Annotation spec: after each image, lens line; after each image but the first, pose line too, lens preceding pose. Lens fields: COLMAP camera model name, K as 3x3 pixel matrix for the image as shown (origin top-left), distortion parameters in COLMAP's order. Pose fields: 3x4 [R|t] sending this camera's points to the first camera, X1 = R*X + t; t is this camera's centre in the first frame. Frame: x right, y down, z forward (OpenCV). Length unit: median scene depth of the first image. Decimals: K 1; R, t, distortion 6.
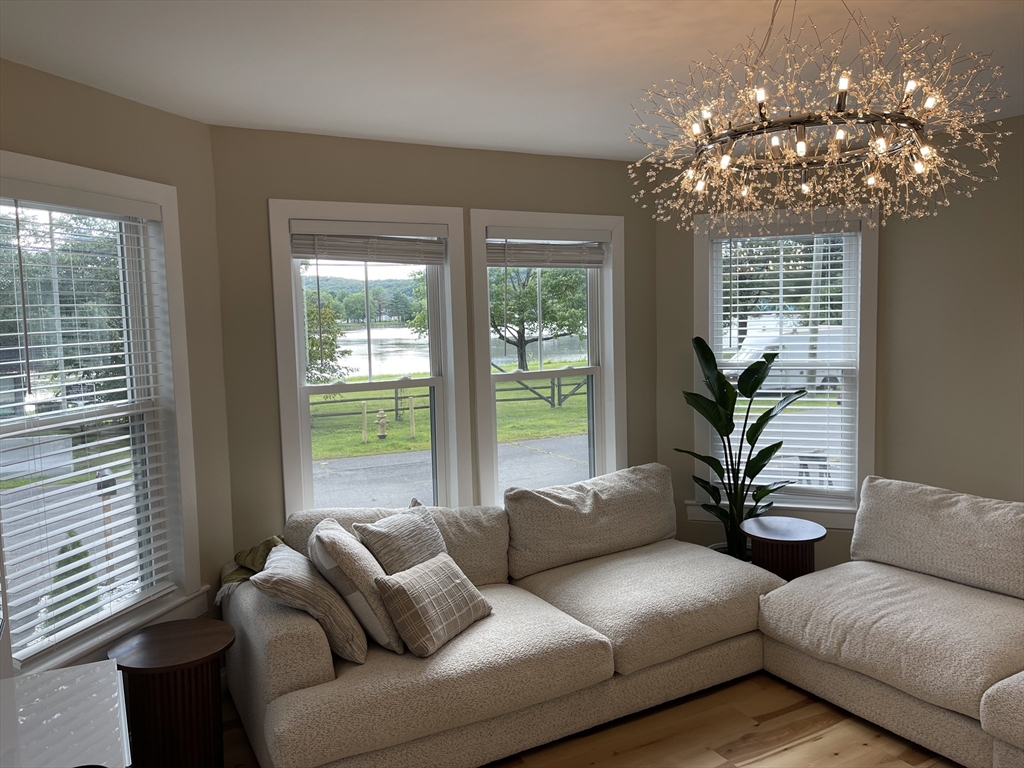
lens RADIAL K [[762.8, 0, 507.0], [0, 762.8, 383.9], [0, 0, 1]] dist [0.090218, -0.117415]
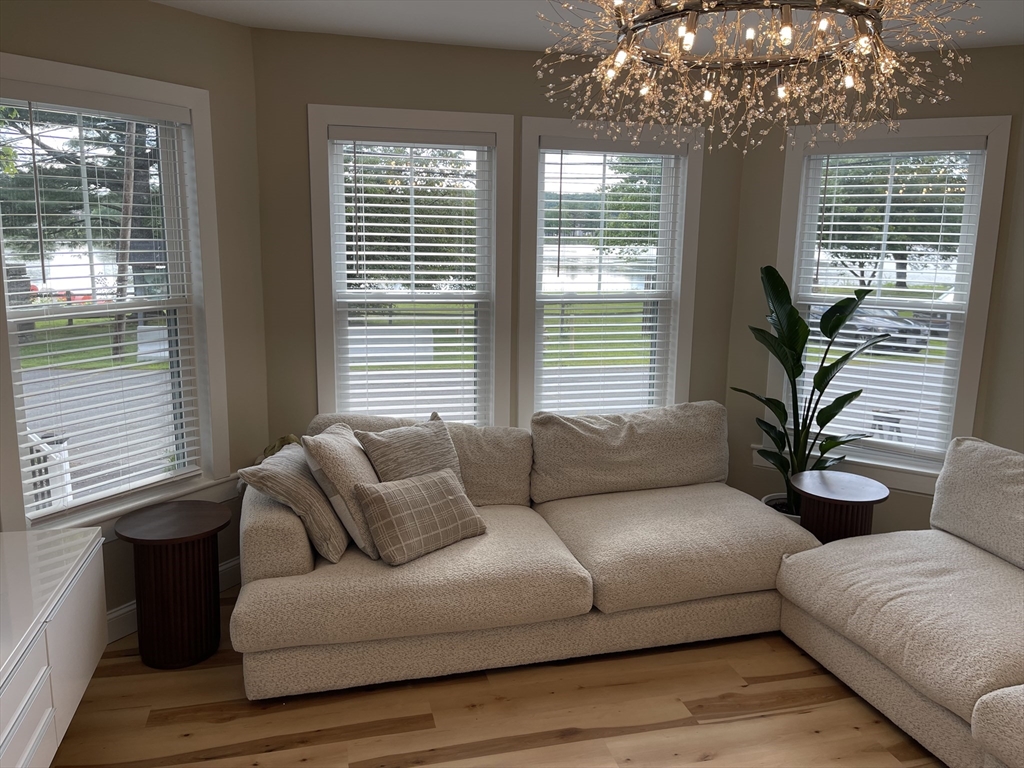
lens RADIAL K [[757.6, 0, 508.2], [0, 757.6, 378.0], [0, 0, 1]] dist [0.075069, -0.107774]
pose [[0.969593, 0.086791, -0.228815, 0.192632], [-0.063702, 0.992276, 0.106441, -0.007538], [0.236286, -0.088628, 0.967633, 0.060771]]
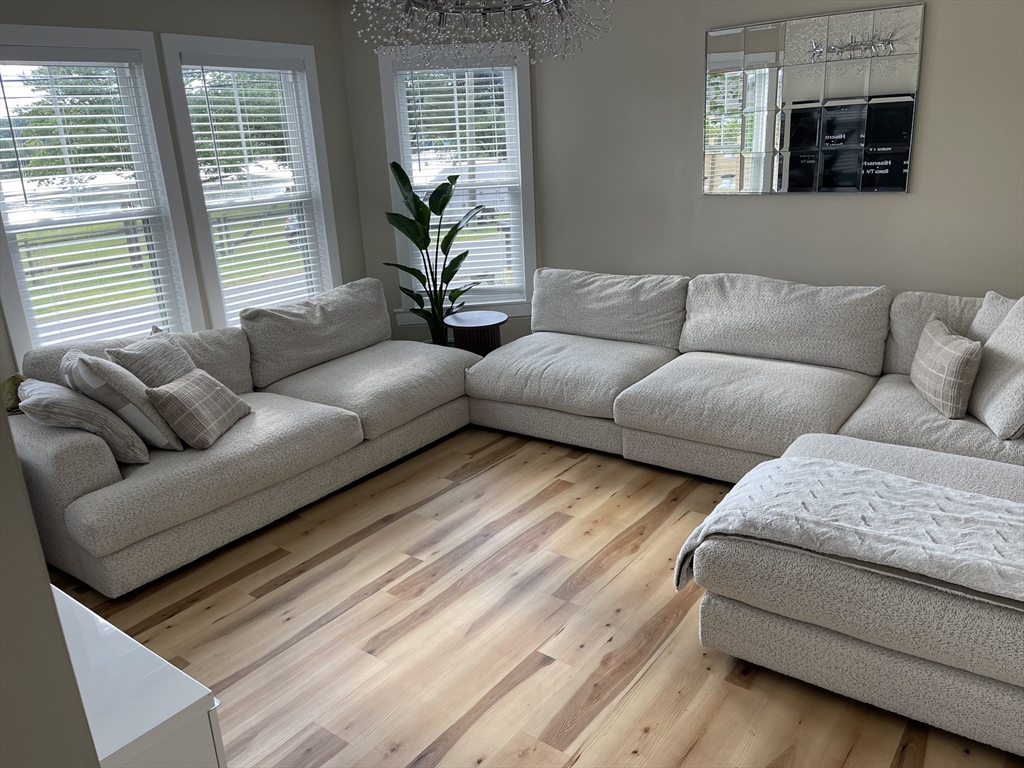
lens RADIAL K [[757.6, 0, 508.2], [0, 757.6, 378.0], [0, 0, 1]] dist [0.075069, -0.107774]
pose [[0.909334, -0.142327, 0.390966, -0.097407], [0.063019, 0.975945, 0.208708, 0.029753], [-0.411266, -0.165148, 0.896430, -0.157289]]
